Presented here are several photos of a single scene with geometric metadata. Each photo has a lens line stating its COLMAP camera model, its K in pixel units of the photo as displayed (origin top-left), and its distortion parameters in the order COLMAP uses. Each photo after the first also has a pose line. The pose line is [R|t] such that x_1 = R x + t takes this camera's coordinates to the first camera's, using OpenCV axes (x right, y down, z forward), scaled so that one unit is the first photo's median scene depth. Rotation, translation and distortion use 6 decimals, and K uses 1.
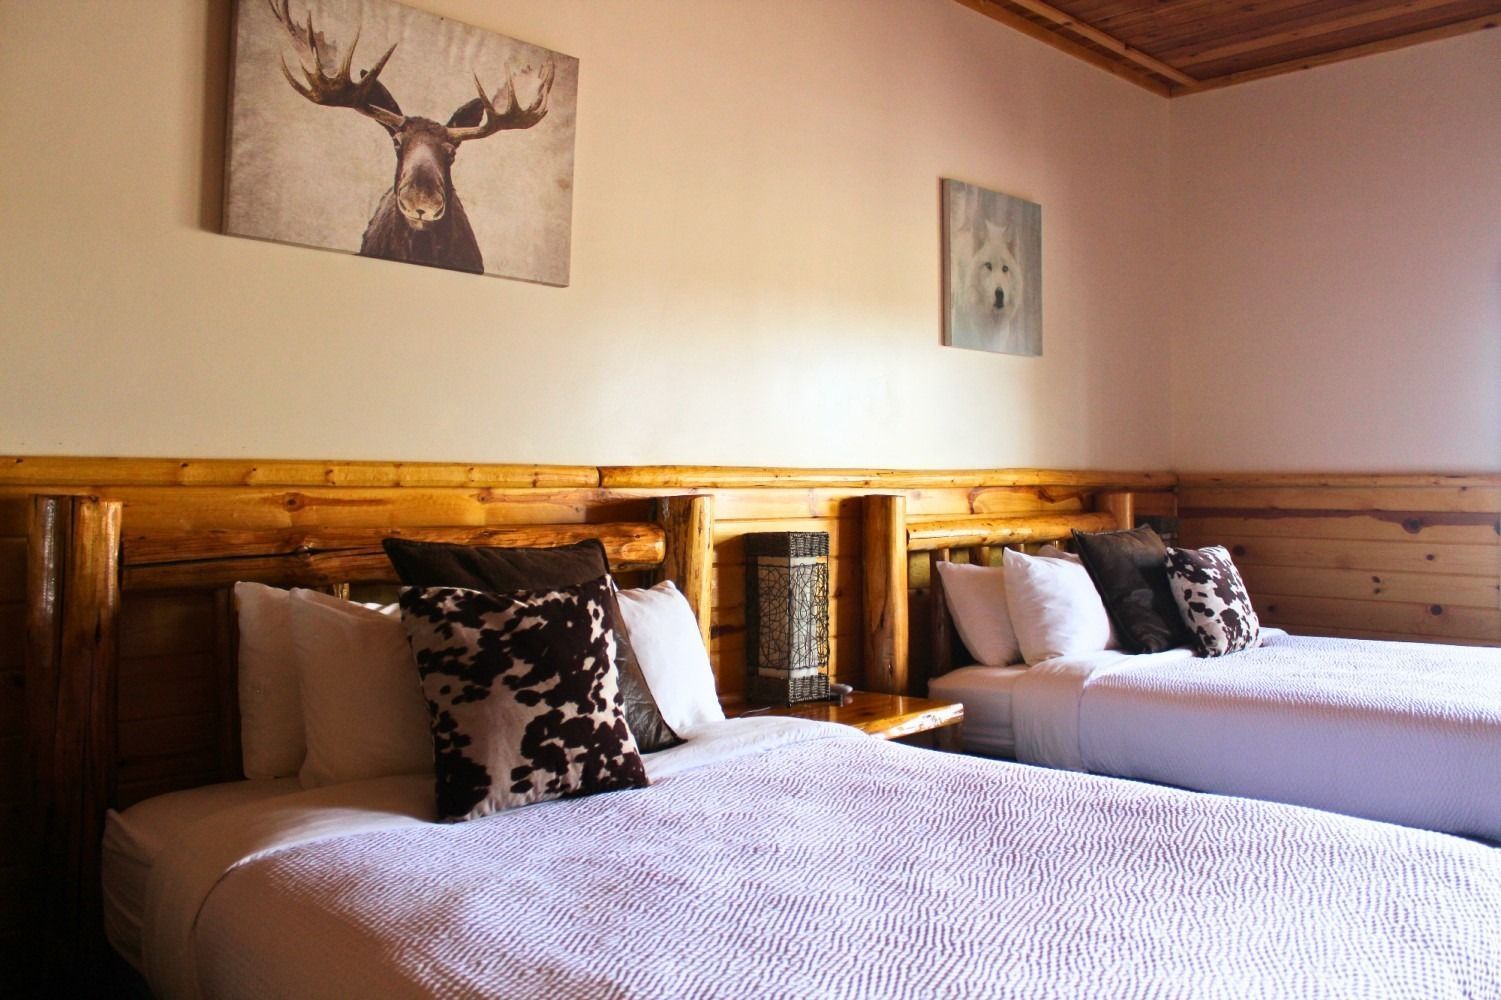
lens RADIAL K [[1228.7, 0, 750.5], [0, 1228.7, 500.0], [0, 0, 1]] dist [-0.160252, 0.131694]
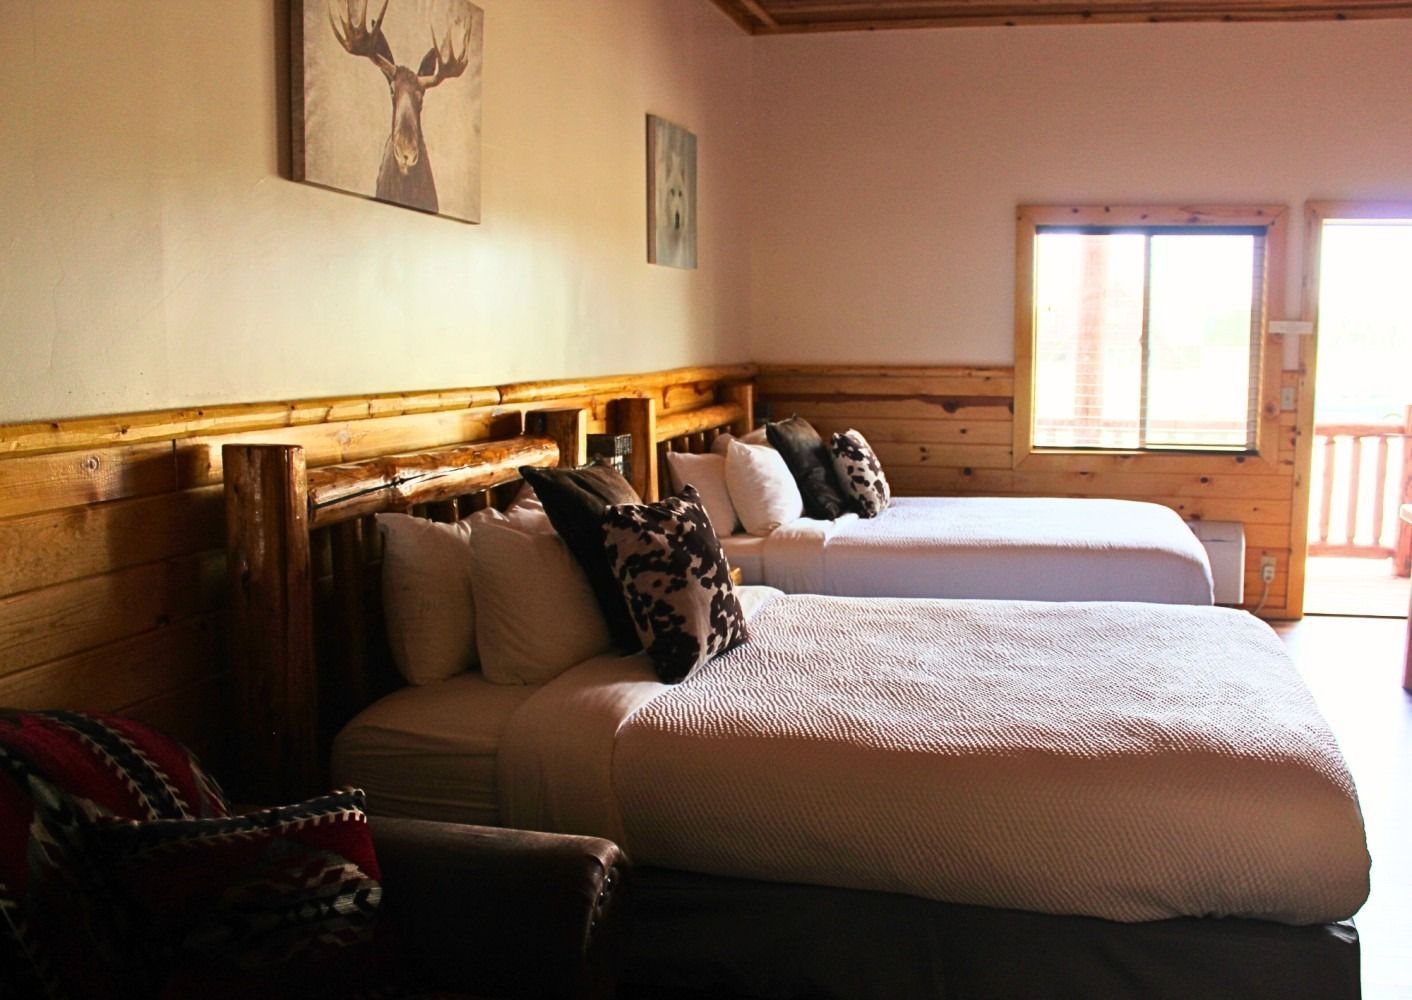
lens RADIAL K [[1362.4, 0, 706.0], [0, 1362.4, 500.0], [0, 0, 1]] dist [-0.116517, 0.025386]
pose [[0.845908, -0.066038, 0.529225, -0.538230], [0.008678, 0.993877, 0.110147, -0.050603], [-0.533259, -0.088582, 0.841302, -0.133085]]
